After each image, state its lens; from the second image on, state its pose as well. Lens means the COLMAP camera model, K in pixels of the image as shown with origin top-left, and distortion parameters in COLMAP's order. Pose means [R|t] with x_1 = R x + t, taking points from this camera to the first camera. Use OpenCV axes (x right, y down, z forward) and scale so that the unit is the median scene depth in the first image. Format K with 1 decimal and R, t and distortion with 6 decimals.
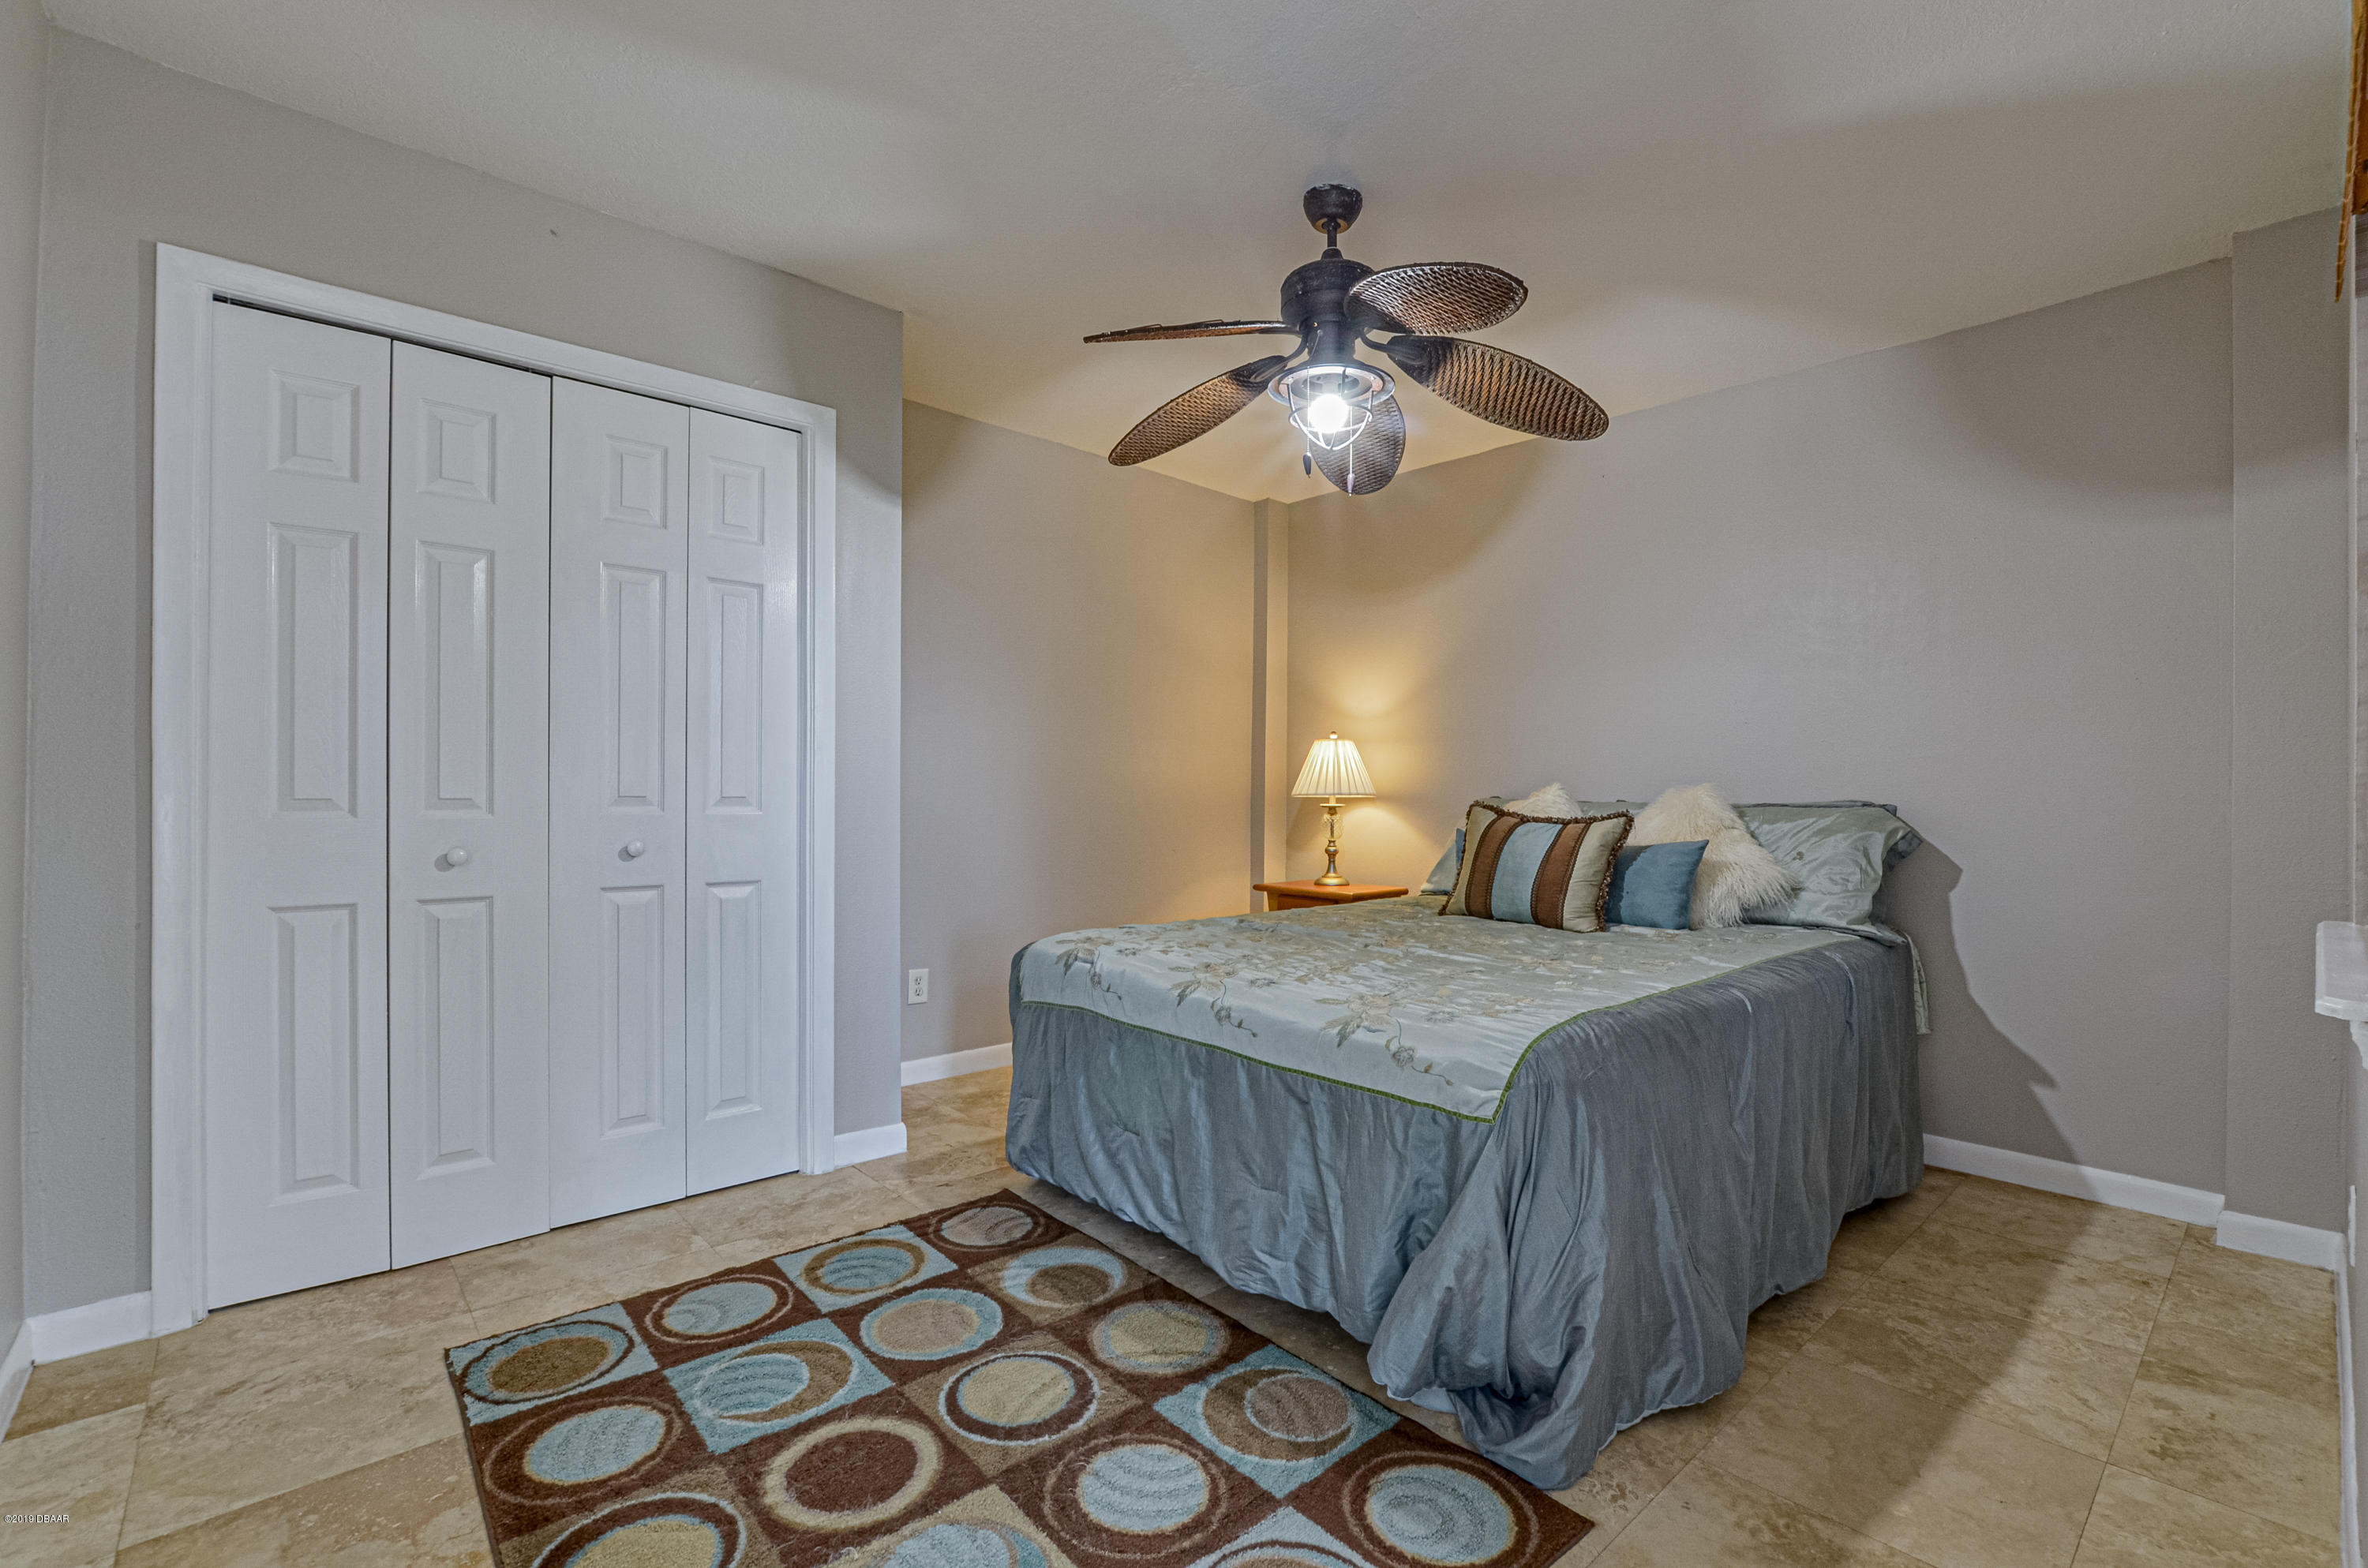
lens RADIAL K [[1038.7, 0, 1177.6], [0, 1038.7, 772.7], [0, 0, 1]] dist [-0.026042, 0.008522]
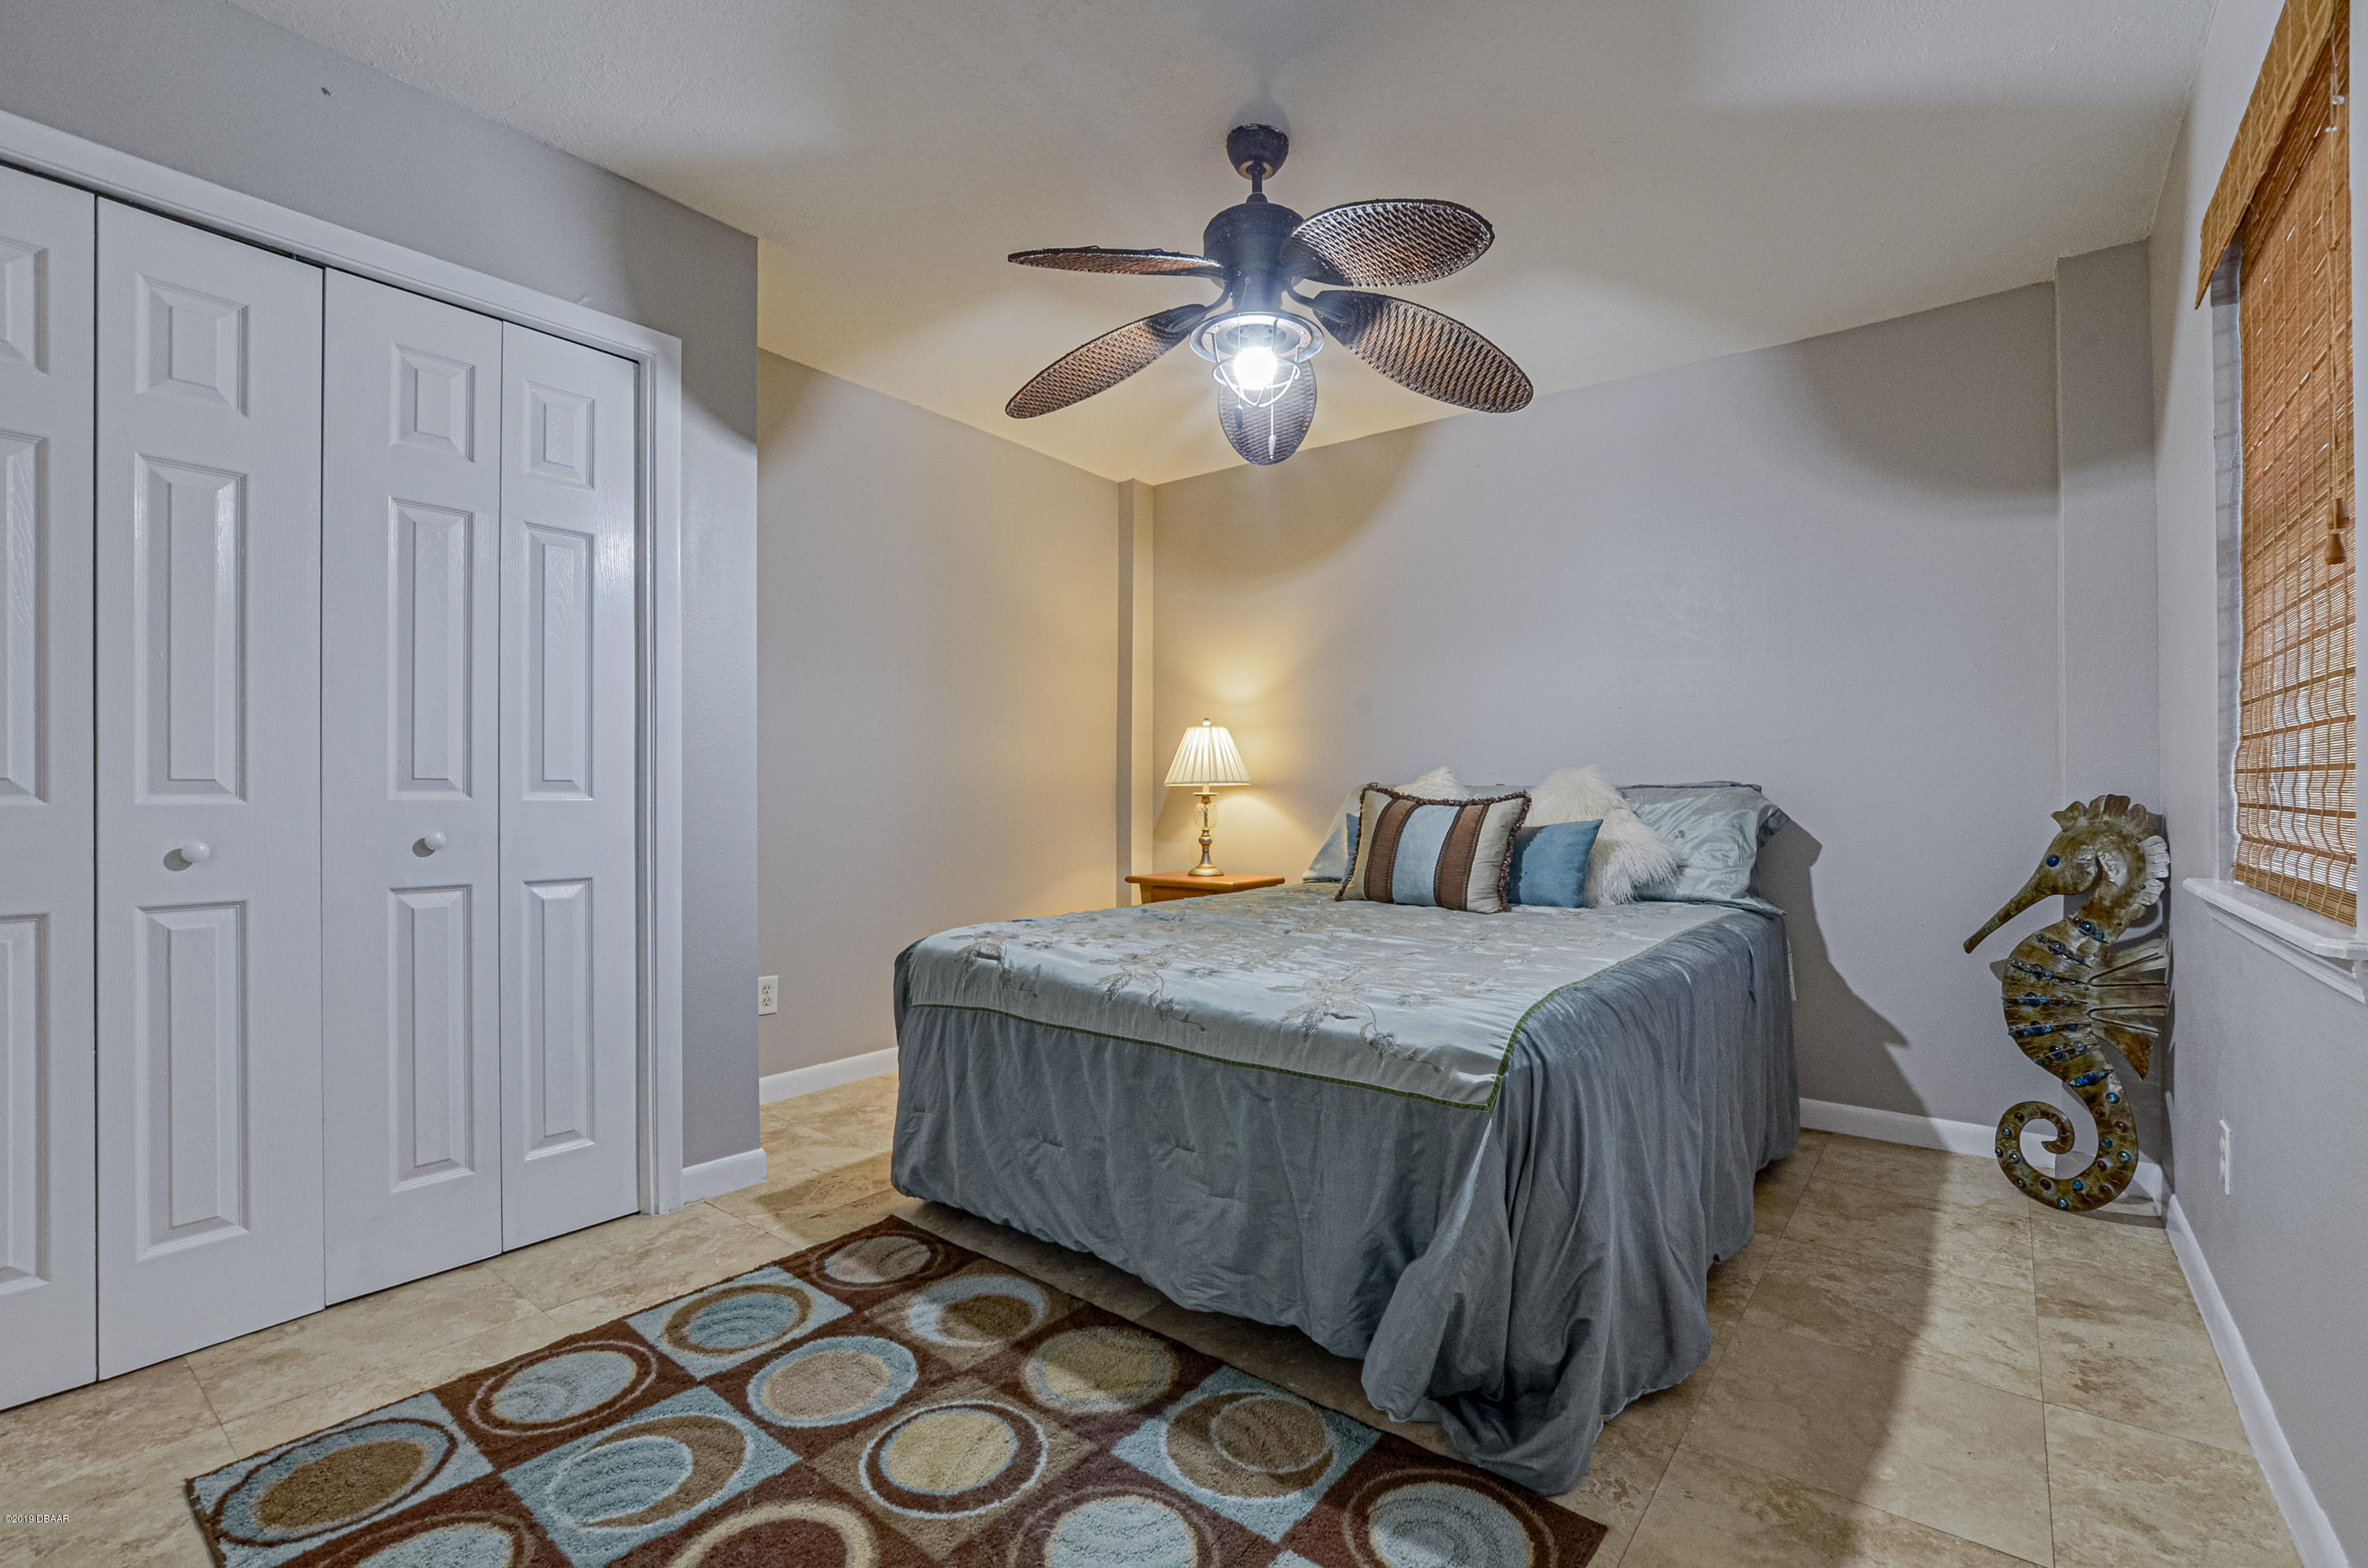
lens RADIAL K [[1038.7, 0, 1177.6], [0, 1038.7, 772.7], [0, 0, 1]] dist [-0.026042, 0.008522]
pose [[0.984425, -0.002023, 0.175791, -0.101876], [0.002140, 0.999998, -0.000476, 0.025347], [-0.175790, 0.000844, 0.984427, 0.095993]]
